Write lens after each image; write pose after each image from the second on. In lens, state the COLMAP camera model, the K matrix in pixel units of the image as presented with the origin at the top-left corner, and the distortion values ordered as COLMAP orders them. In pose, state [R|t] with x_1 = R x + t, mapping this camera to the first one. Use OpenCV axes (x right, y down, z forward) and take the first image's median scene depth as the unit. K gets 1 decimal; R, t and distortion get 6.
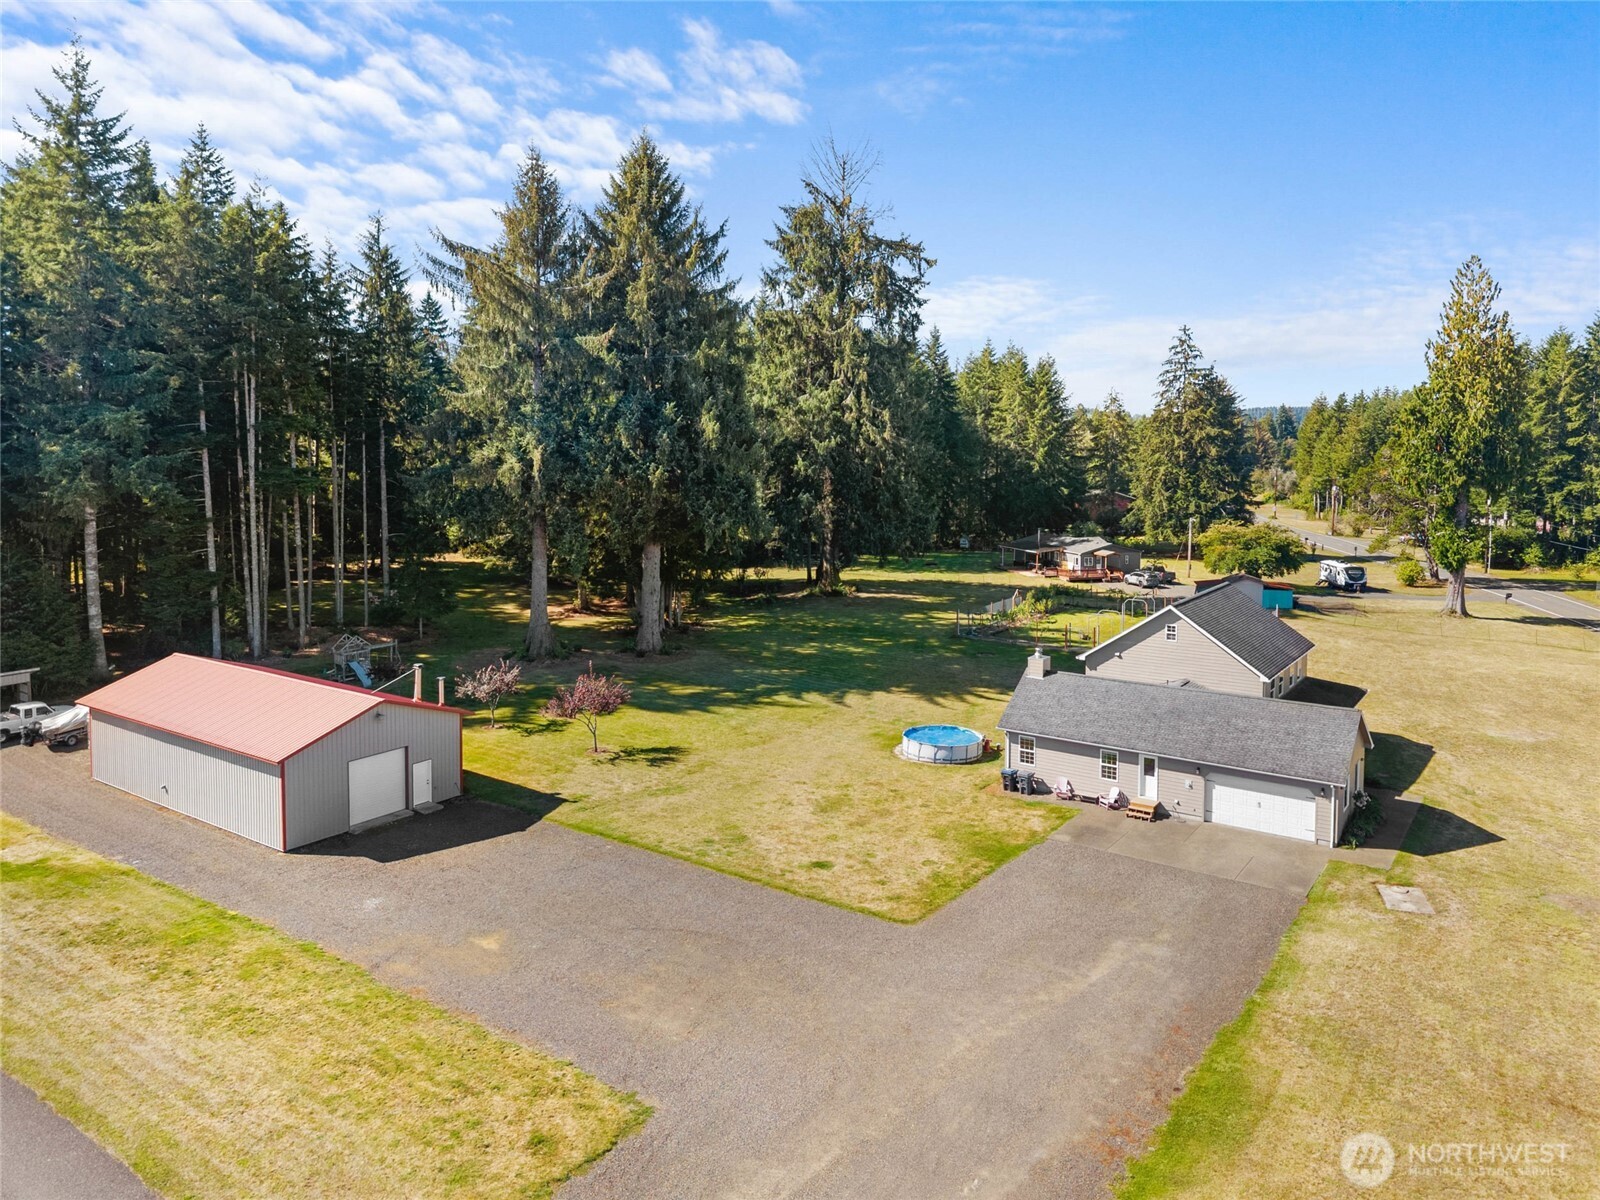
lens RADIAL K [[1175.0, 0, 809.2], [0, 1175.0, 599.9], [0, 0, 1]] dist [0.096799, -0.227234]
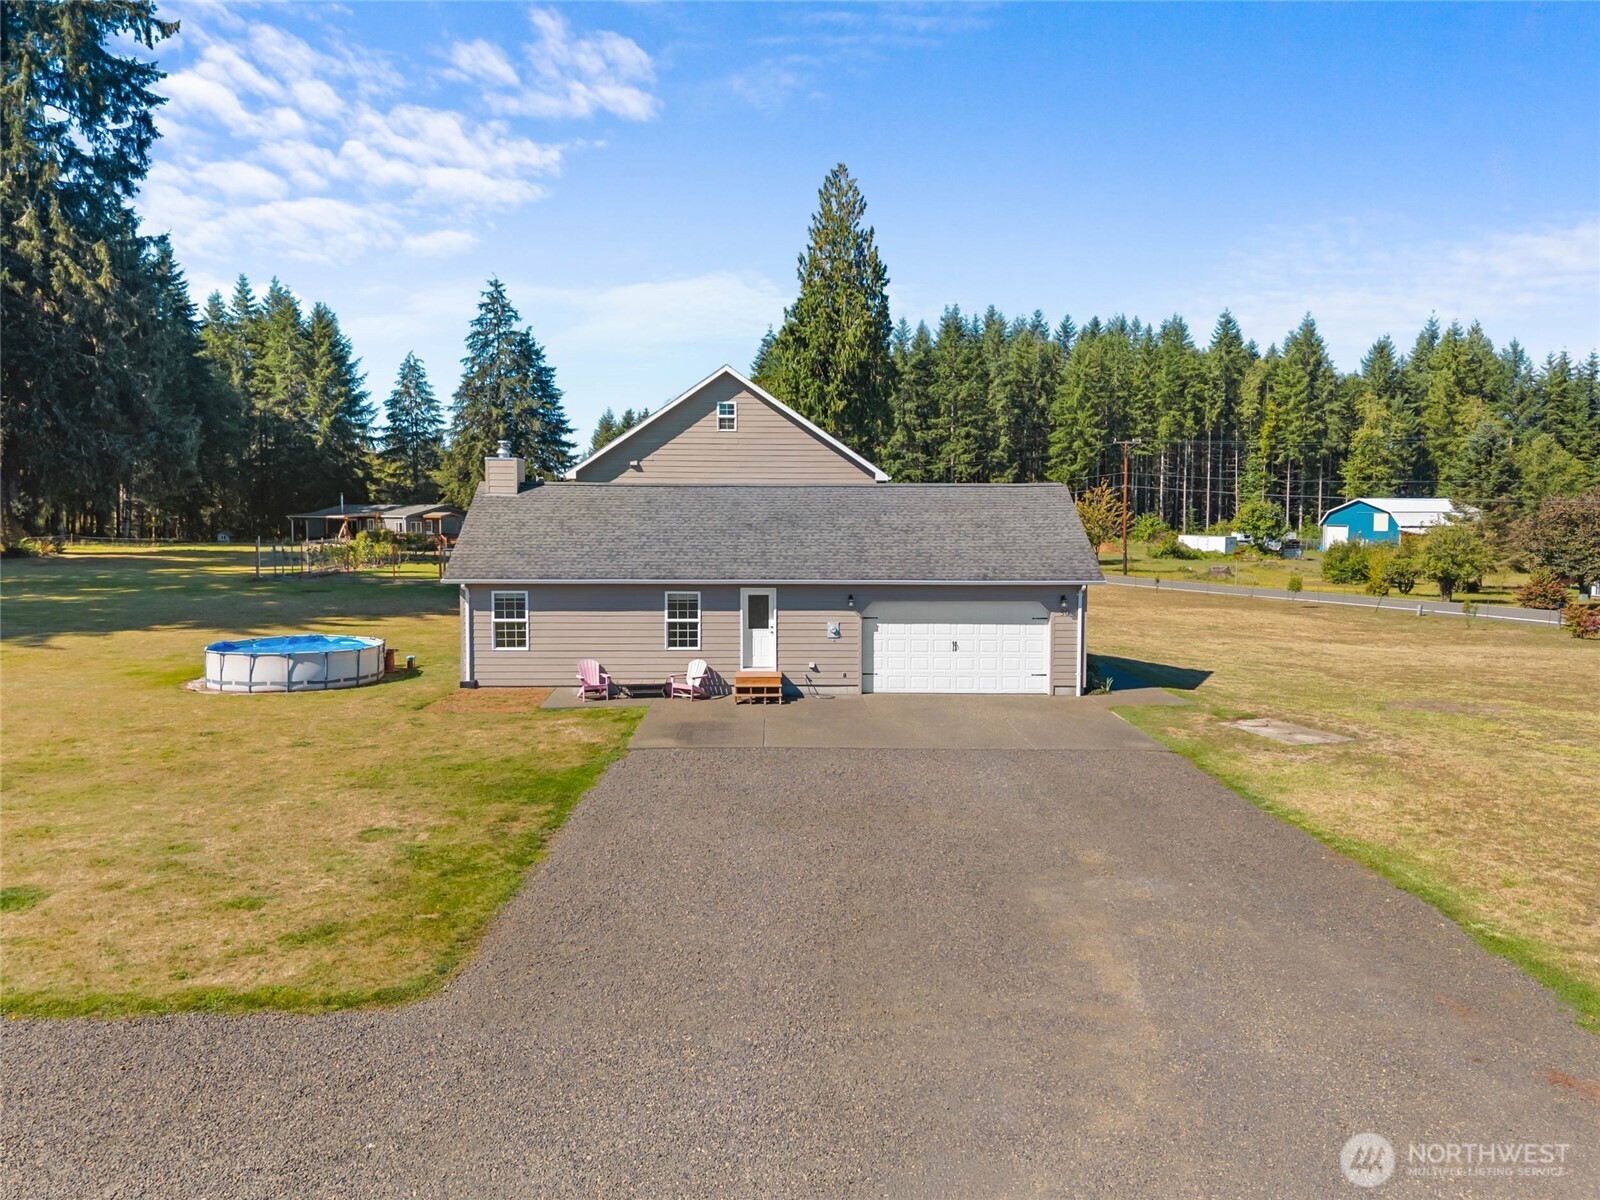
lens RADIAL K [[1094.8, 0, 829.8], [0, 1094.8, 607.2], [0, 0, 1]] dist [0.012516, -0.004556]
pose [[0.788344, -0.039299, 0.613978, 0.004306], [0.081074, 0.995891, -0.040355, 0.087359], [-0.609869, 0.081591, 0.788291, 0.317630]]
